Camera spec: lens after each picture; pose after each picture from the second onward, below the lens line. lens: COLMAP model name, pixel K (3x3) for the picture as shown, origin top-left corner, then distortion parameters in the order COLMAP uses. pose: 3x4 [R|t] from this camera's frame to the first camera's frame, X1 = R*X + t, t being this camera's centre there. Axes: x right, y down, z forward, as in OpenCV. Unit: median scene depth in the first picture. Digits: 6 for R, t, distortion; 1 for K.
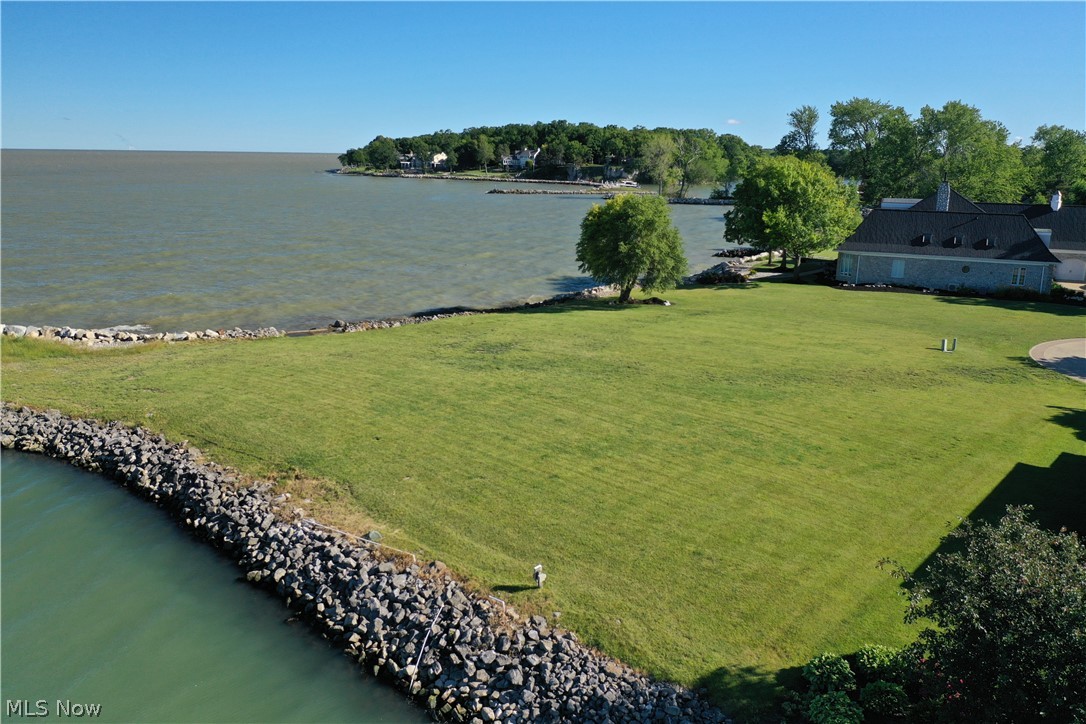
lens RADIAL K [[845.6, 0, 543.0], [0, 845.6, 362.0], [0, 0, 1]] dist [-0.008704, -0.002223]
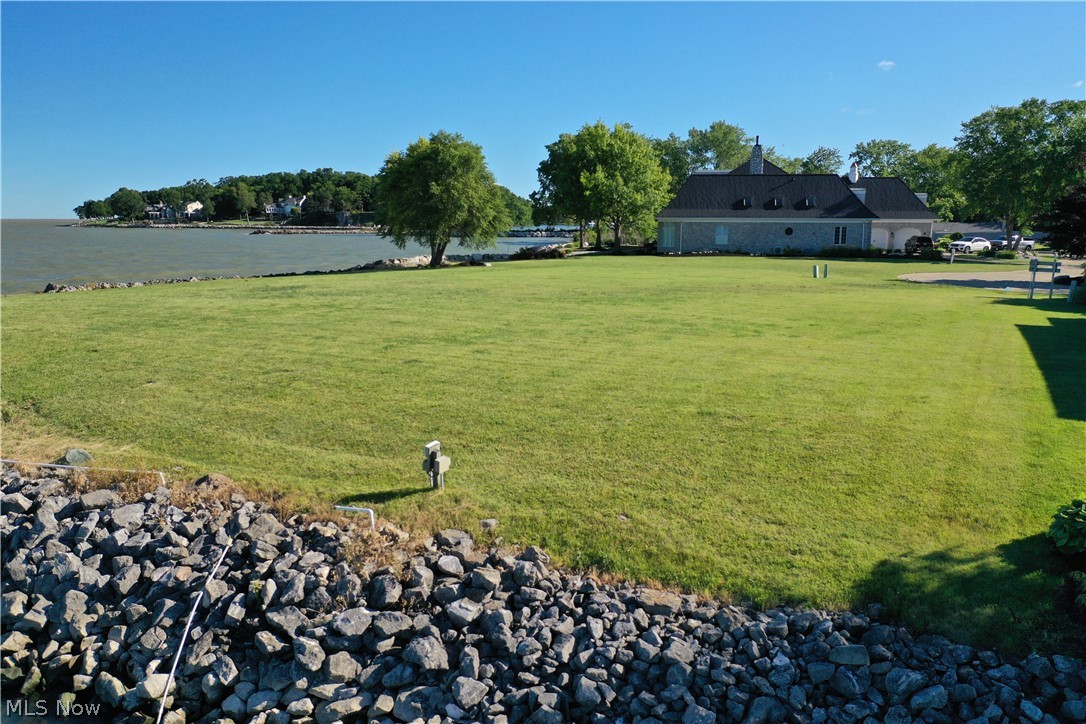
lens RADIAL K [[845.6, 0, 543.0], [0, 845.6, 362.0], [0, 0, 1]] dist [-0.008704, -0.002223]
pose [[0.964110, -0.055433, 0.259652, -0.070885], [0.073294, 0.995527, -0.059615, 0.236657], [-0.255186, 0.076507, 0.963860, 0.526219]]
